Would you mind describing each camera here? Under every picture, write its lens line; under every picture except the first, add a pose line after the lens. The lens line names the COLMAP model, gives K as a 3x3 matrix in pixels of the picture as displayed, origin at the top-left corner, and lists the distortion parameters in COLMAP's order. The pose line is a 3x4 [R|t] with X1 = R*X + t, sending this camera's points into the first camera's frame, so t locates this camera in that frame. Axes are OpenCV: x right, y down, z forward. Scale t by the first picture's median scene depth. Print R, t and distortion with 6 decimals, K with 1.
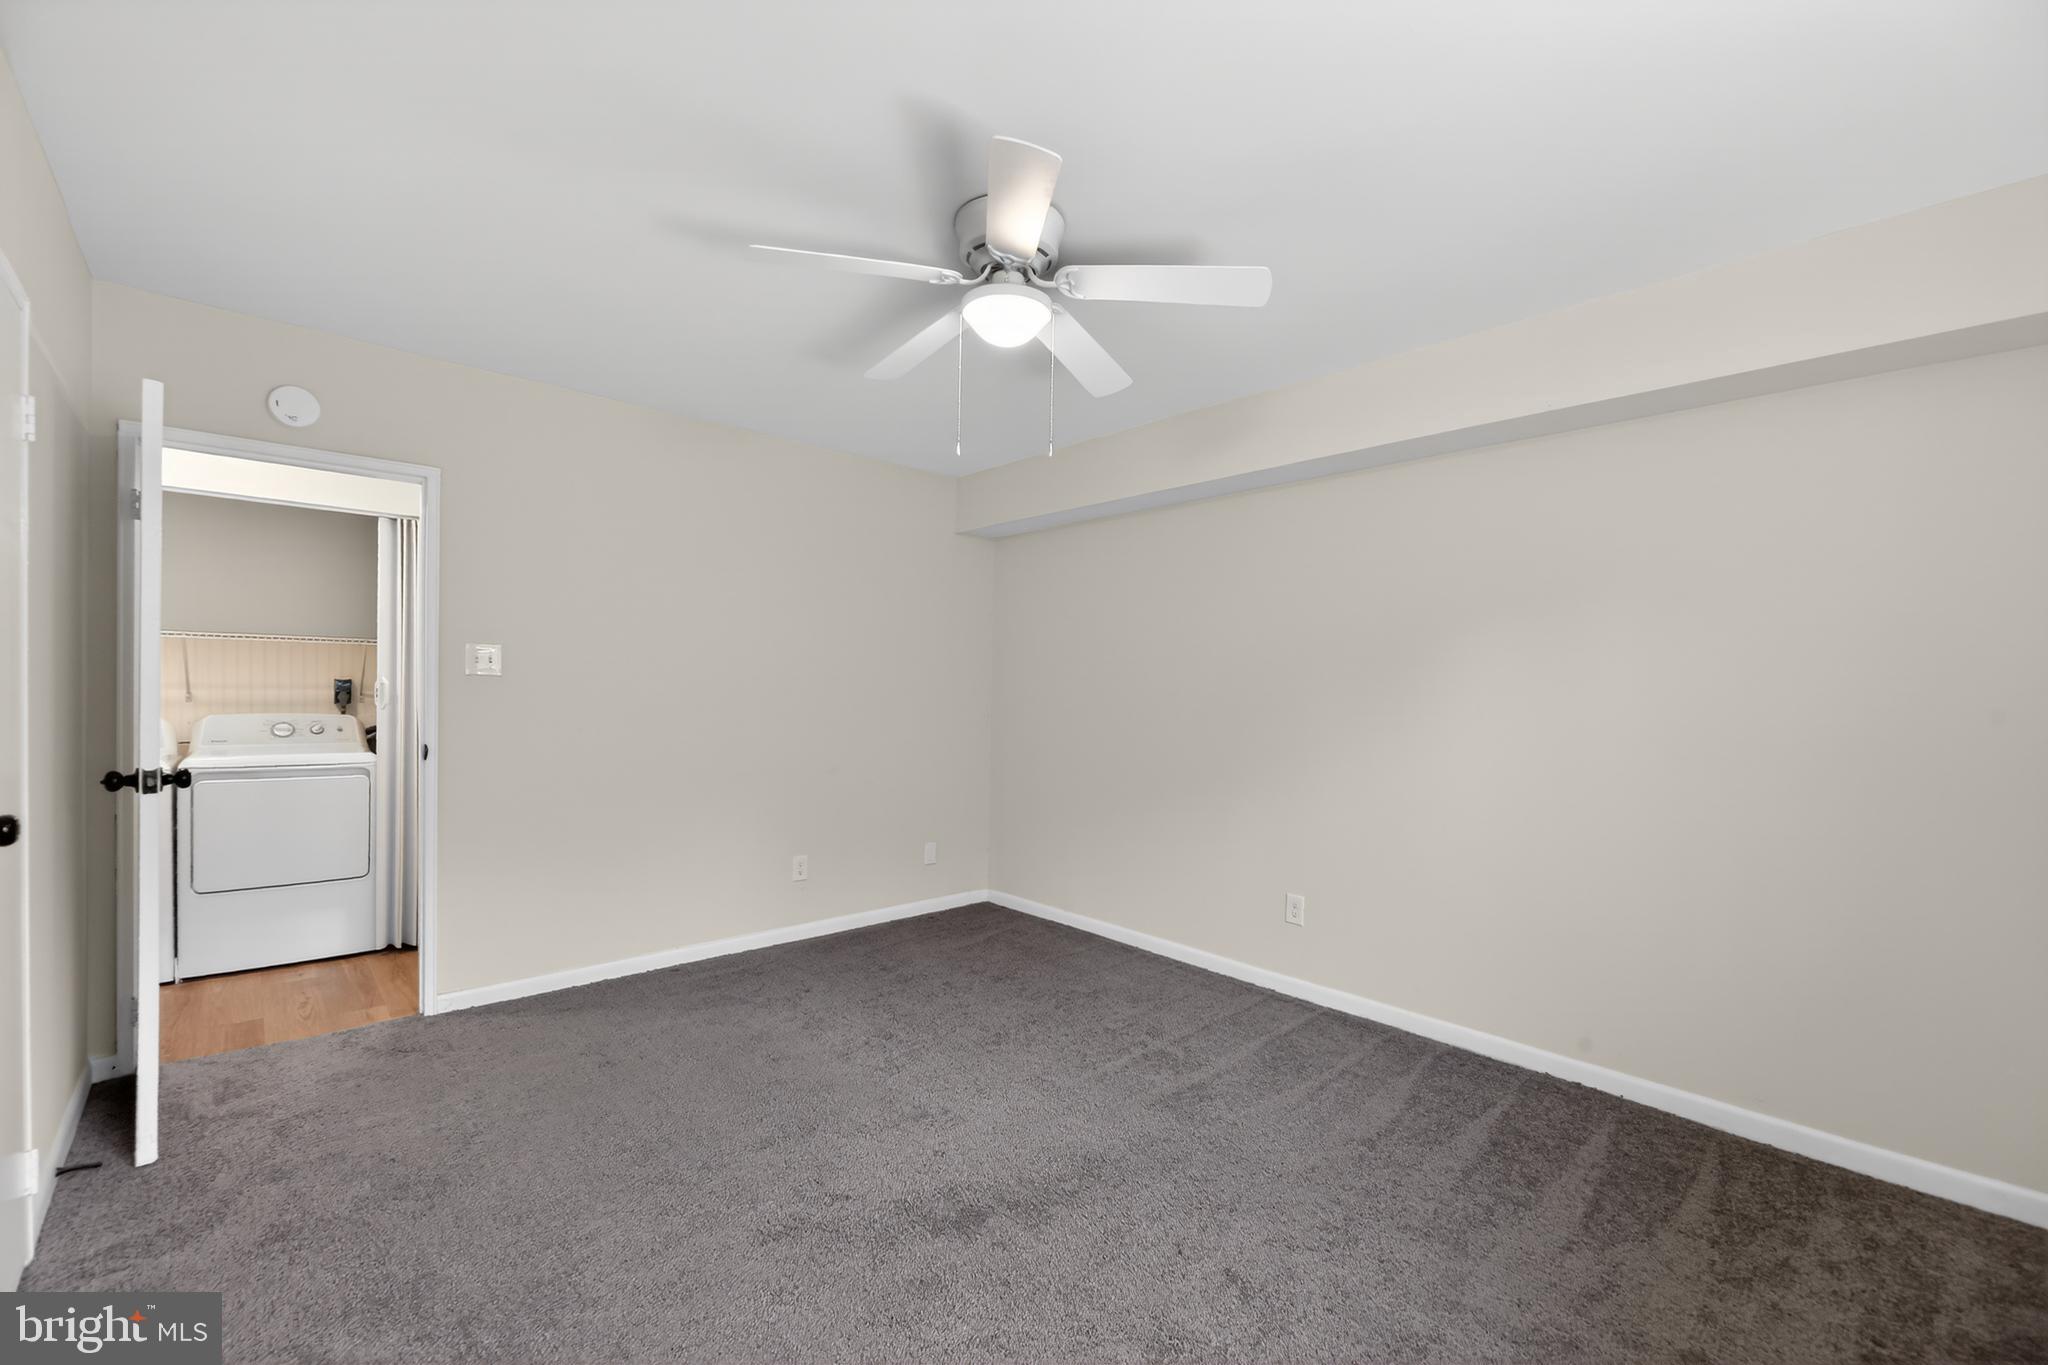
lens RADIAL K [[840.7, 0, 1008.0], [0, 840.7, 699.7], [0, 0, 1]] dist [-0.001419, -0.000817]
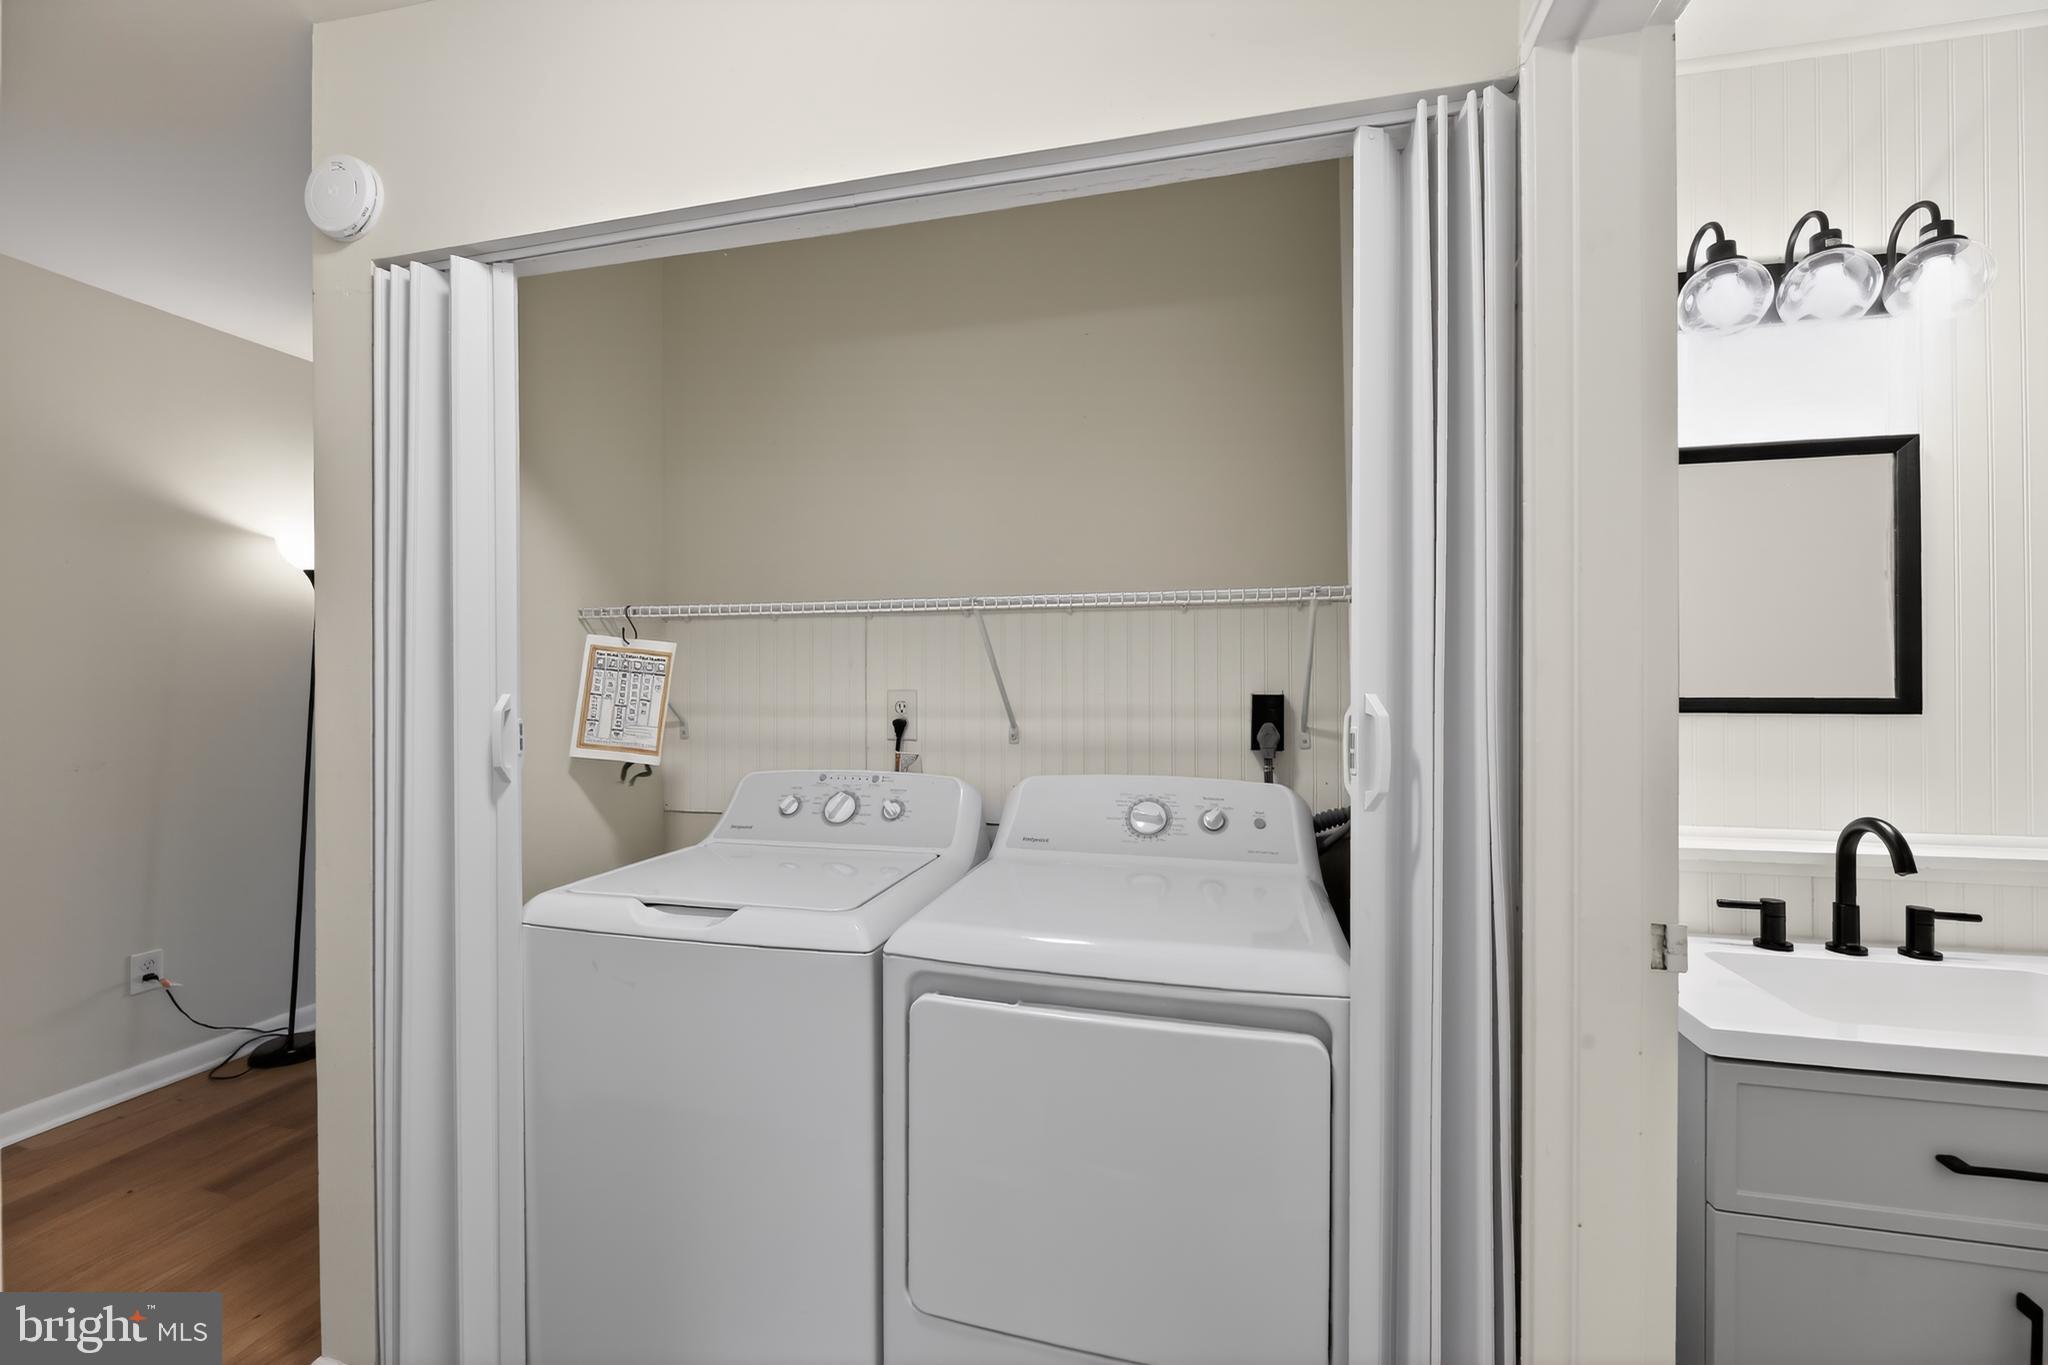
lens RADIAL K [[840.7, 0, 1008.0], [0, 840.7, 699.7], [0, 0, 1]] dist [-0.001419, -0.000817]
pose [[0.548244, 0.001095, -0.836318, -0.550006], [0.002505, 0.999993, 0.002952, -0.024937], [0.836315, -0.003713, 0.548237, 0.710398]]
